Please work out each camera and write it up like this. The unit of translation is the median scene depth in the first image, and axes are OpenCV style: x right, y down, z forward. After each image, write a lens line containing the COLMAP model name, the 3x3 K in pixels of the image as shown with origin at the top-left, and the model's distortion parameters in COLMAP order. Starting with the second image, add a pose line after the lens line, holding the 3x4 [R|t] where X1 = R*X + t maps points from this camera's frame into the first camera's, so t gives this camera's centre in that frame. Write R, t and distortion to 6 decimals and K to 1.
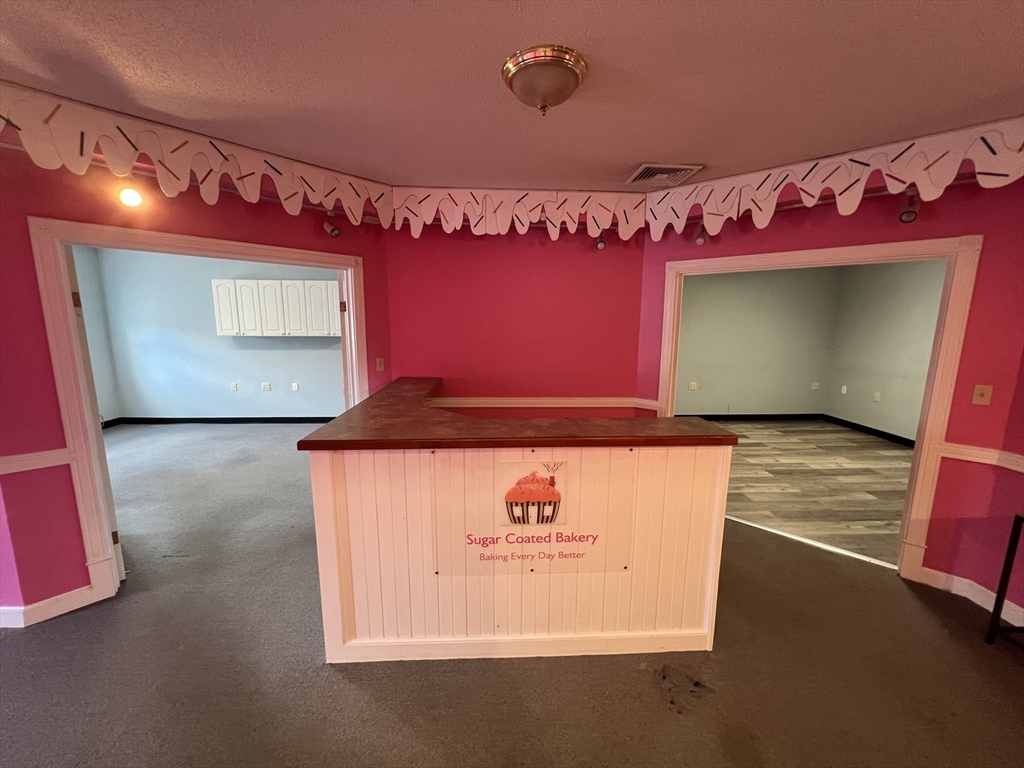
lens RADIAL K [[407.7, 0, 512.0], [0, 407.7, 384.0], [0, 0, 1]] dist [-0.000827, -0.000025]
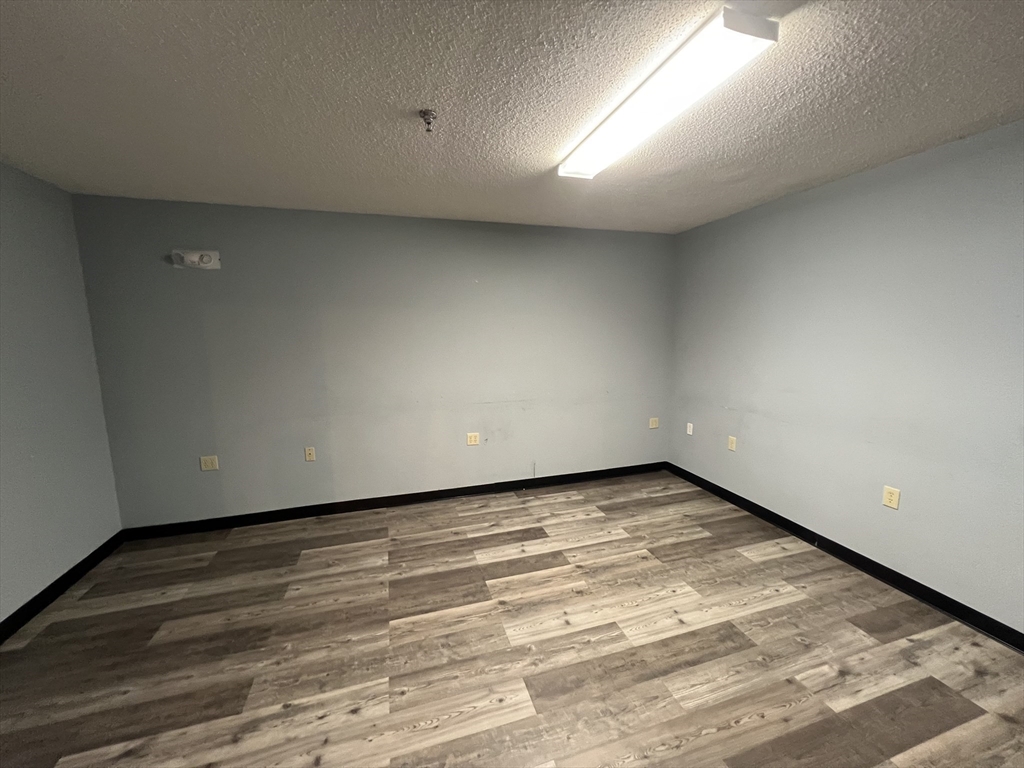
lens RADIAL K [[407.7, 0, 512.0], [0, 407.7, 384.0], [0, 0, 1]] dist [-0.000827, -0.000025]
pose [[0.968683, -0.049333, 0.243349, 0.455156], [0.054774, 0.998376, -0.015636, -0.080782], [-0.242182, 0.028475, 0.969813, 0.511771]]
